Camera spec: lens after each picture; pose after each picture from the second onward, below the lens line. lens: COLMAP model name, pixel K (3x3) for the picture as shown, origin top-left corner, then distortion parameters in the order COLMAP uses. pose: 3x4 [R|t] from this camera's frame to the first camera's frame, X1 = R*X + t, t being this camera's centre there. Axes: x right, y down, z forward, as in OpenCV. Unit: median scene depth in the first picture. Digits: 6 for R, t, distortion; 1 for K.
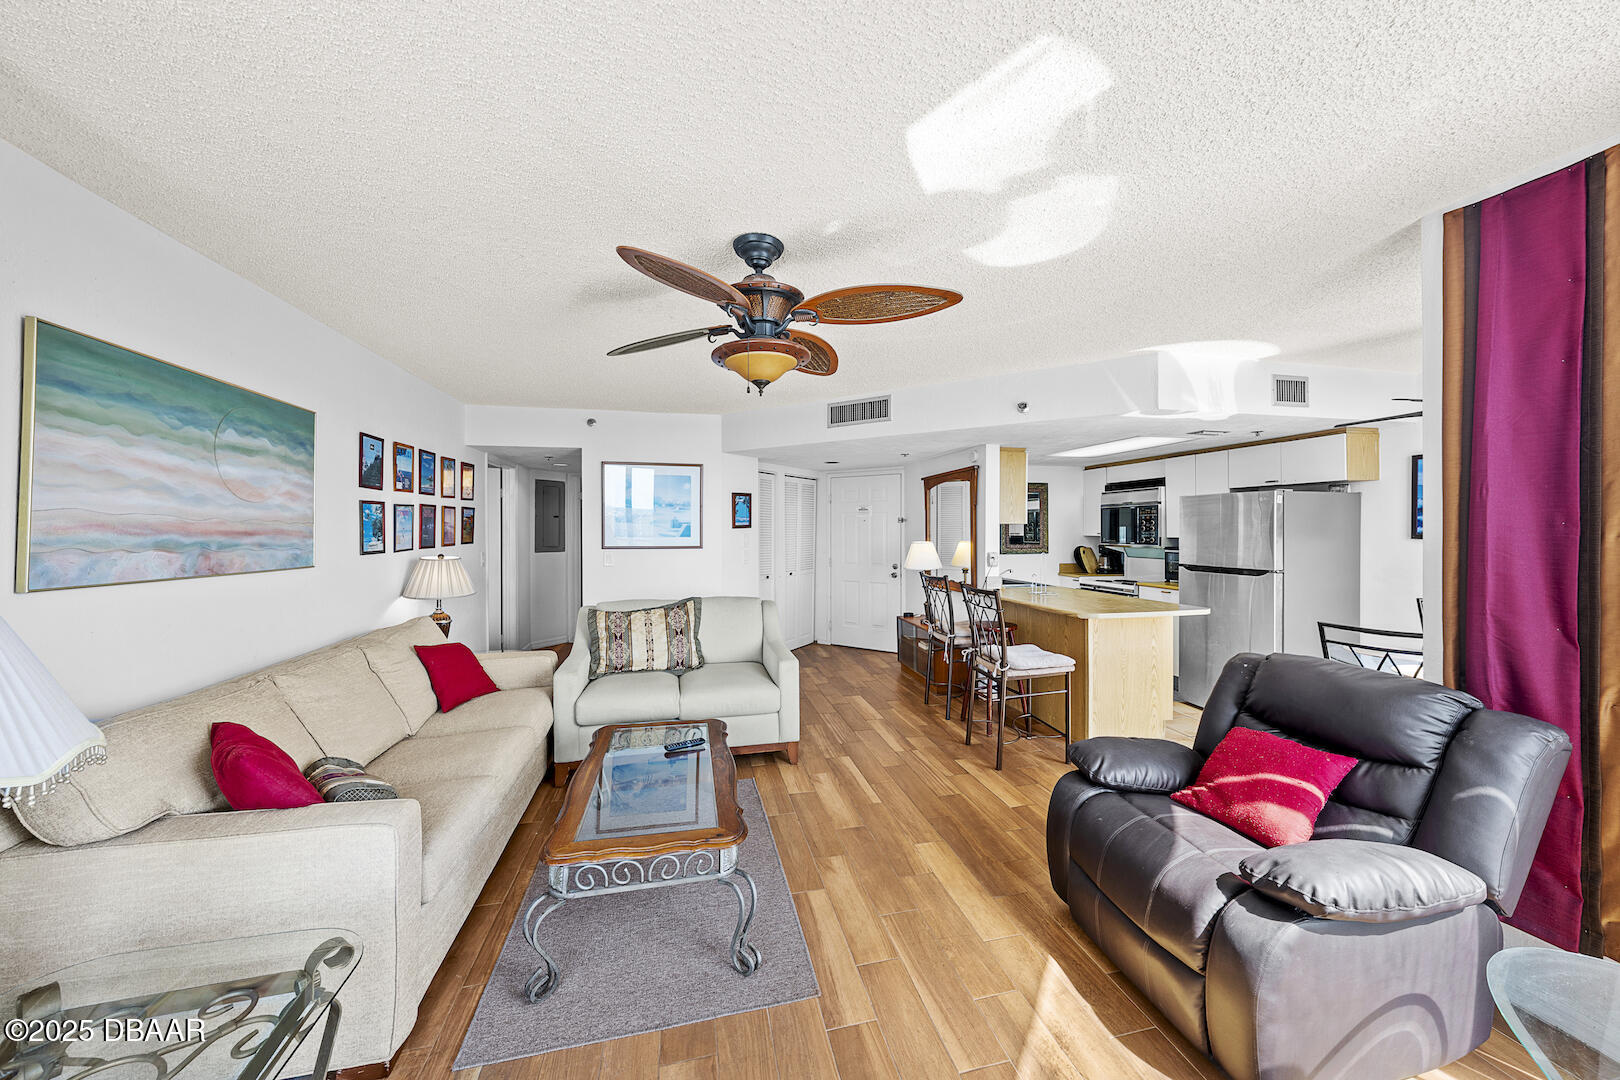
lens RADIAL K [[544.2, 0, 807.1], [0, 544.2, 529.7], [0, 0, 1]] dist [-0.001330, 0.000182]
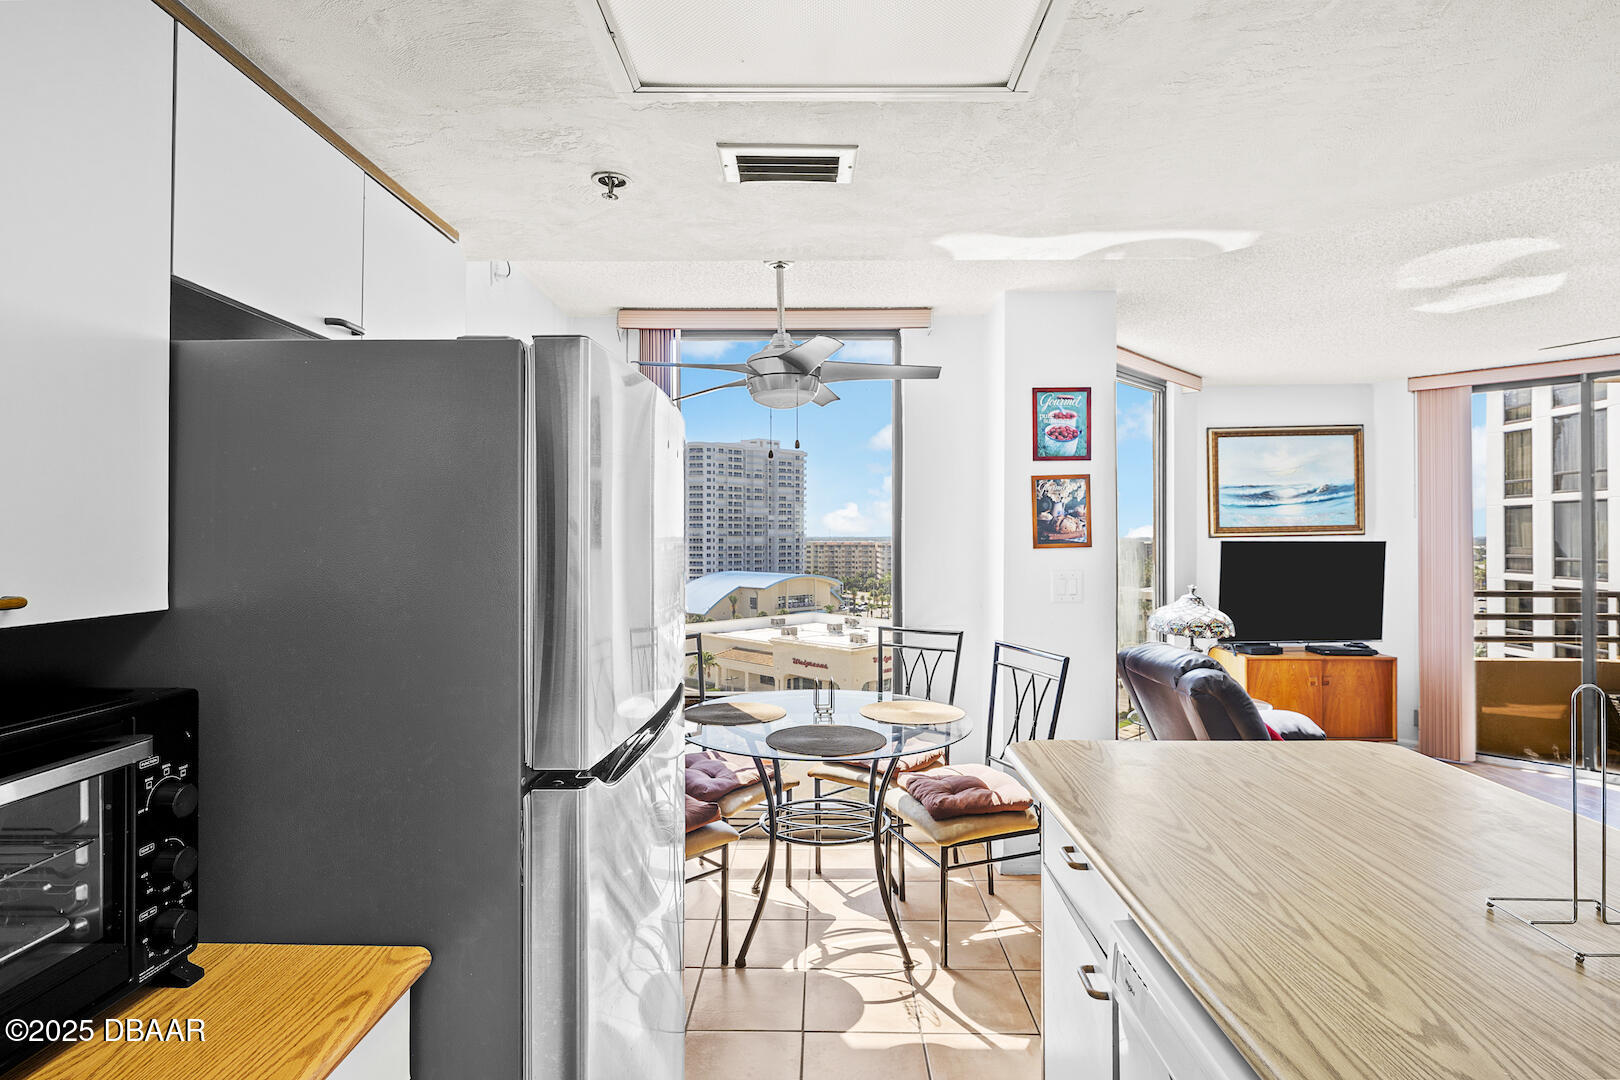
lens RADIAL K [[805.4, 0, 816.4], [0, 805.4, 533.5], [0, 0, 1]] dist [0.002333, 0.000377]
pose [[-0.975677, 0.011373, 0.218916, 1.183988], [0.011581, 0.999933, -0.000331, -0.030332], [-0.218905, 0.002213, -0.975744, 2.519934]]
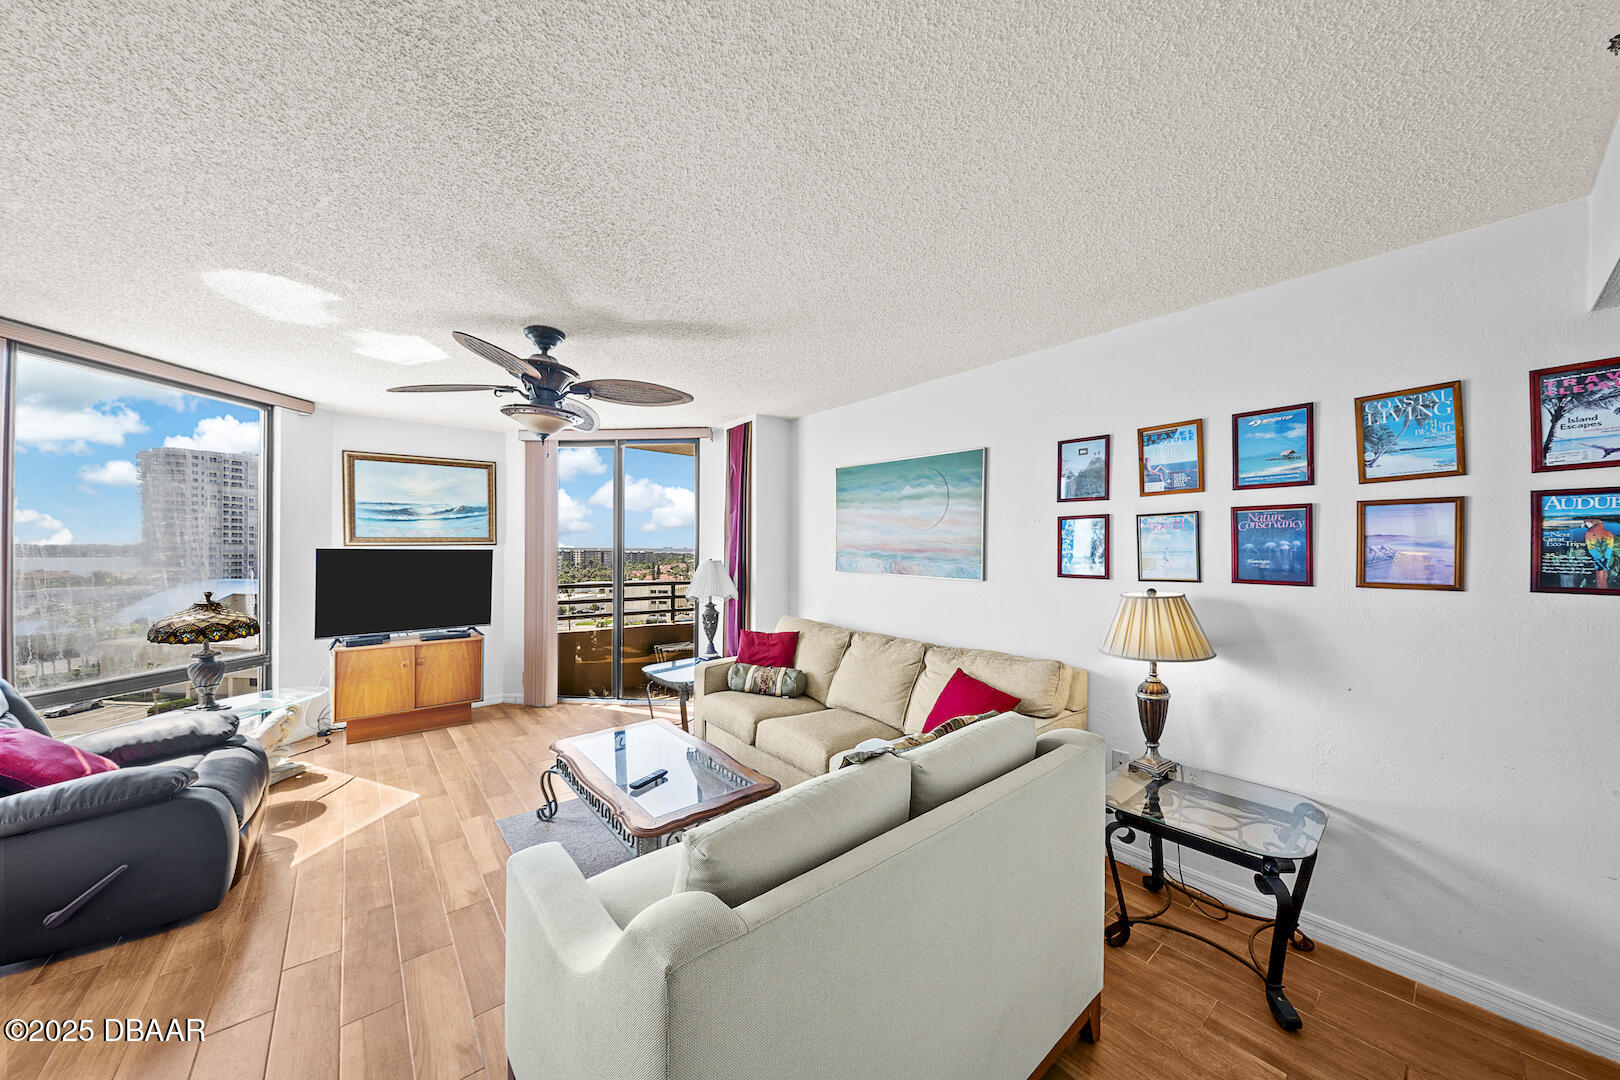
lens RADIAL K [[544.2, 0, 814.0], [0, 544.2, 543.2], [0, 0, 1]] dist [-0.001330, 0.000182]
pose [[-0.890279, 0.000786, -0.455414, -0.064459], [0.000397, 0.999999, 0.000949, -0.015591], [0.455414, 0.000665, -0.890279, 2.310432]]
